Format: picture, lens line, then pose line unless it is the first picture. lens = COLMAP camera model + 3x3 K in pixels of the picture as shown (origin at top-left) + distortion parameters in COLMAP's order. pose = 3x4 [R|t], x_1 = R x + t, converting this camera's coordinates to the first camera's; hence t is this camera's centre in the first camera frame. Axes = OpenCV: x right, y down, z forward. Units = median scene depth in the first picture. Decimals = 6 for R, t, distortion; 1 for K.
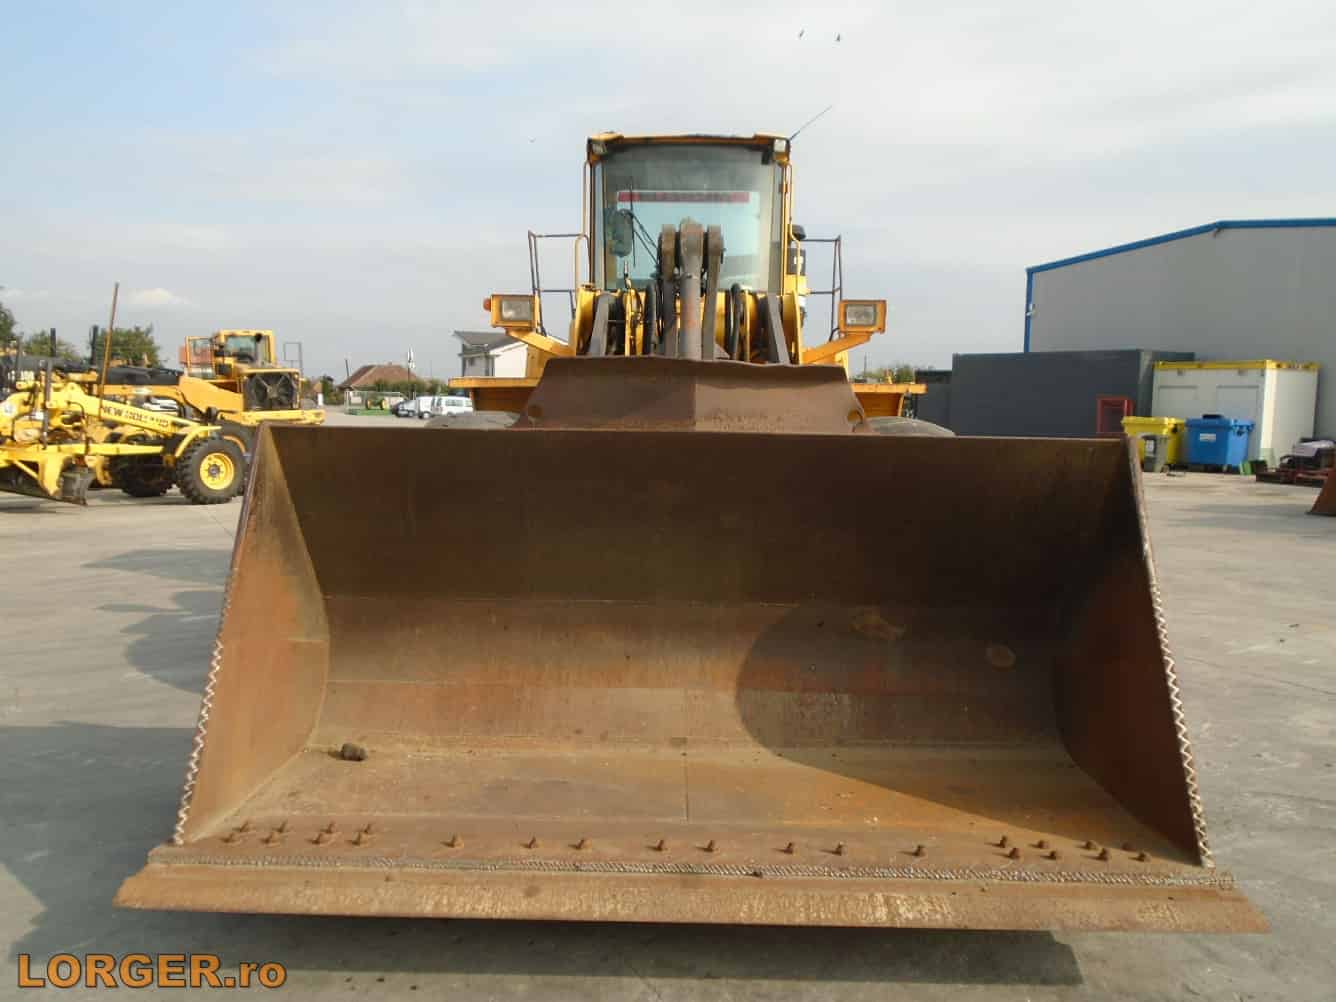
lens RADIAL K [[1030.9, 0, 668.0], [0, 1030.9, 501.0], [0, 0, 1]] dist [-0.003818, -0.002648]
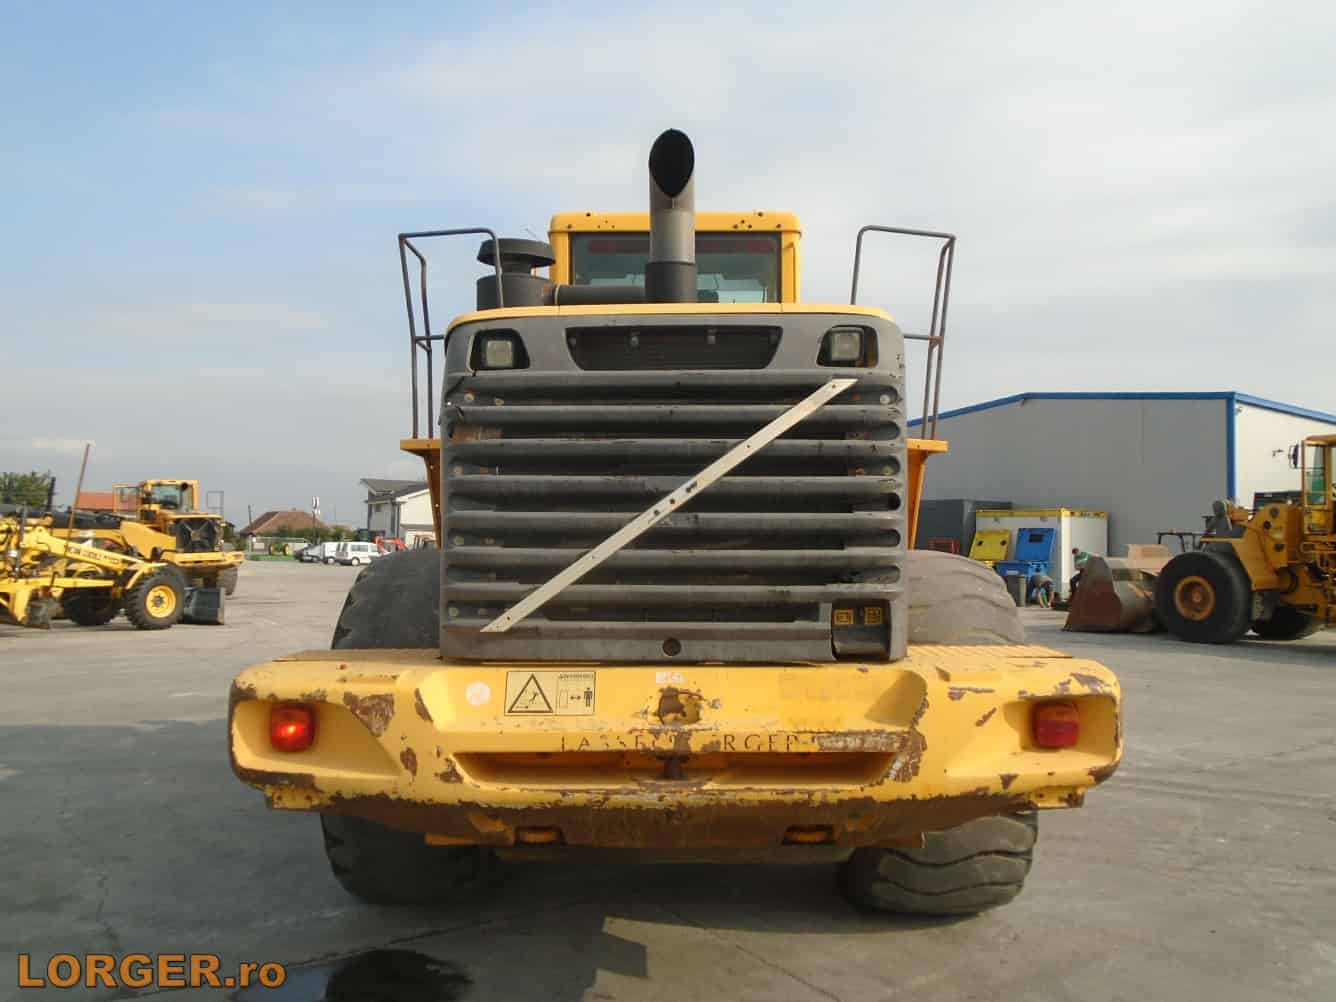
lens RADIAL K [[1030.9, 0, 668.0], [0, 1030.9, 501.0], [0, 0, 1]] dist [-0.003818, -0.002648]
pose [[0.995988, 0.002757, 0.089449, 0.018282], [0.009898, 0.990000, -0.140722, 0.016859], [-0.088943, 0.141043, 0.986000, -0.131223]]
